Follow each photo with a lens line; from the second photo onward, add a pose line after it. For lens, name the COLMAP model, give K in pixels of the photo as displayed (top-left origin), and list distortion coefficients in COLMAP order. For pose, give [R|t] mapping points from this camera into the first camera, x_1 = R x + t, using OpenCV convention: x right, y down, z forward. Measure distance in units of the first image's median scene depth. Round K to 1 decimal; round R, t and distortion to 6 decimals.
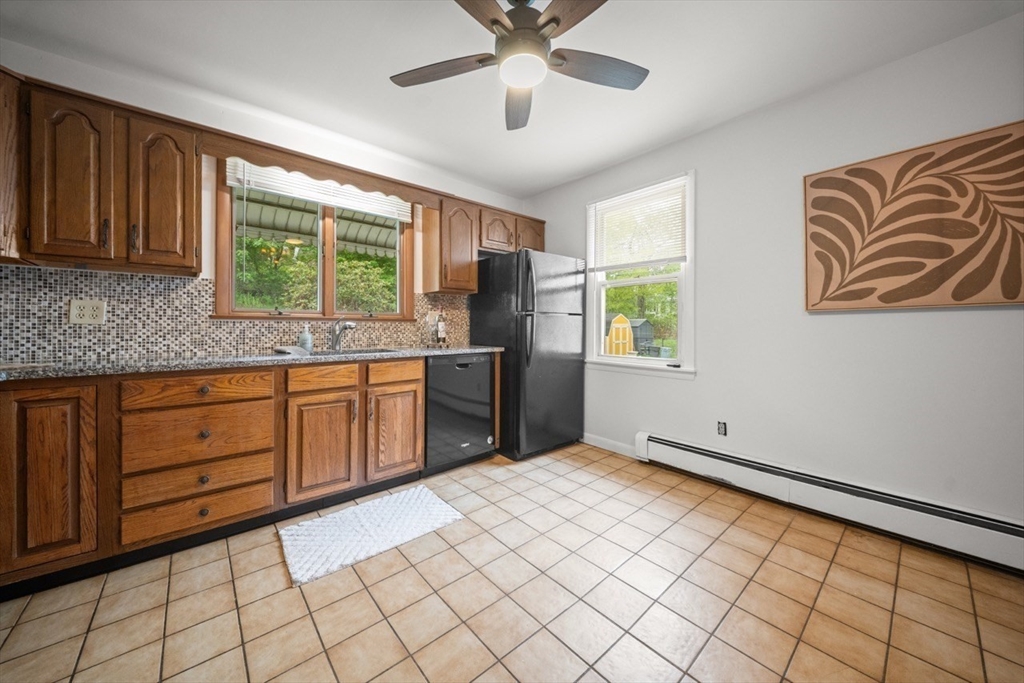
lens RADIAL K [[365.5, 0, 510.5], [0, 365.5, 327.9], [0, 0, 1]] dist [0.005513, -0.002335]
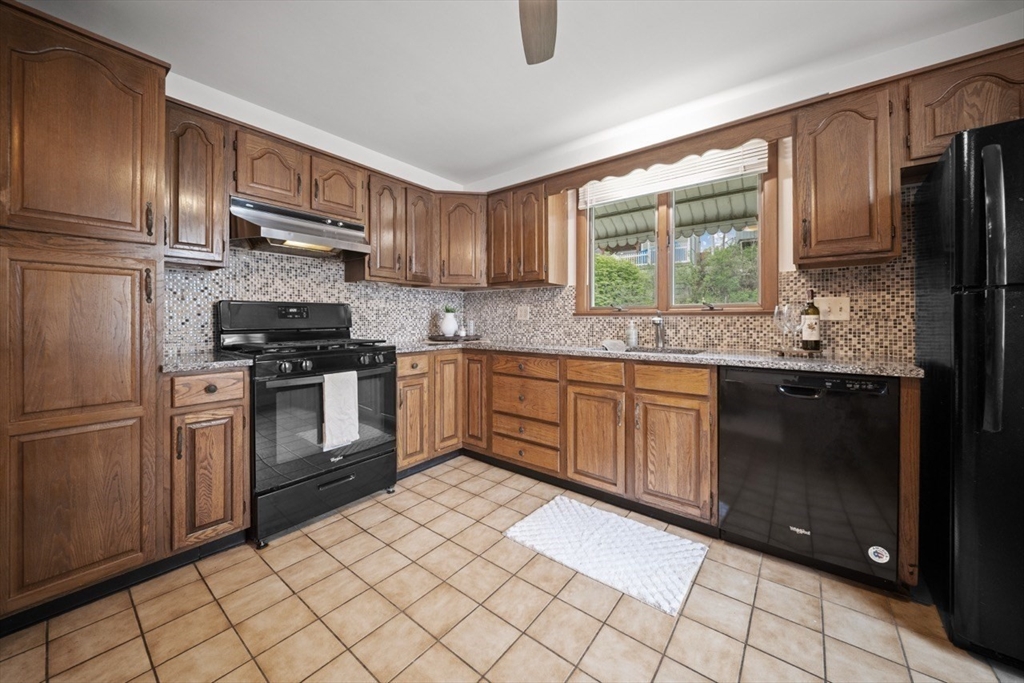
lens RADIAL K [[365.5, 0, 512.2], [0, 365.5, 319.7], [0, 0, 1]] dist [0.005513, -0.002335]
pose [[0.191650, -0.002078, -0.981461, 0.476818], [-0.003096, 0.999992, -0.002722, -0.007750], [0.981459, 0.003560, 0.191641, 0.607200]]
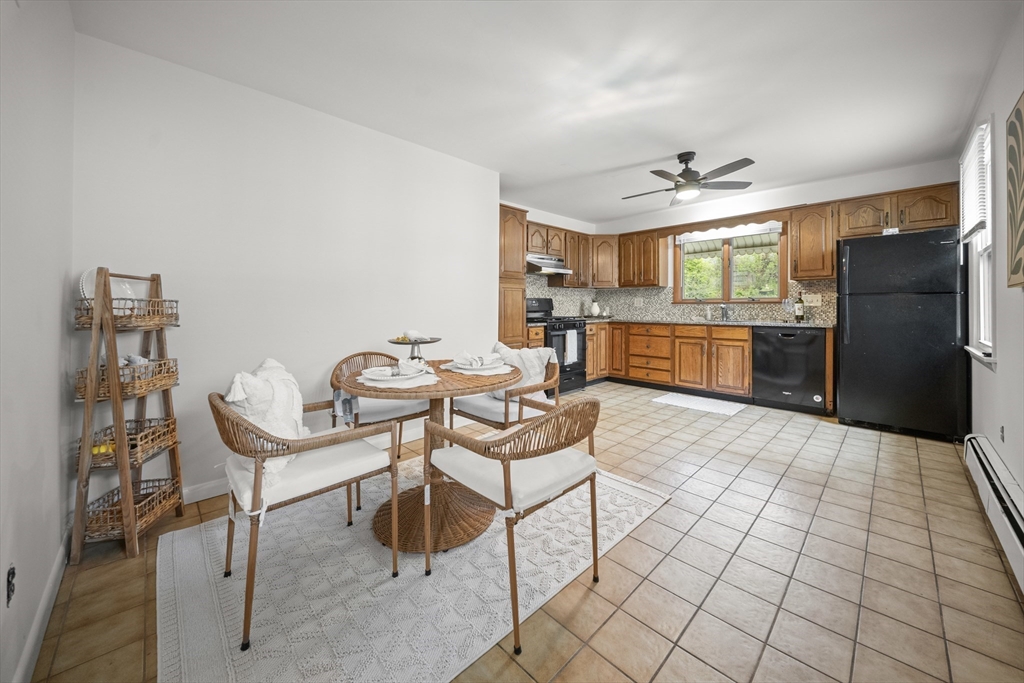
lens RADIAL K [[365.5, 0, 513.0], [0, 365.5, 309.1], [0, 0, 1]] dist [0.005513, -0.002335]
pose [[0.057955, 0.005268, -0.998305, 1.614273], [0.000272, 0.999986, 0.005293, -0.004805], [0.998319, -0.000578, 0.057952, -0.148476]]
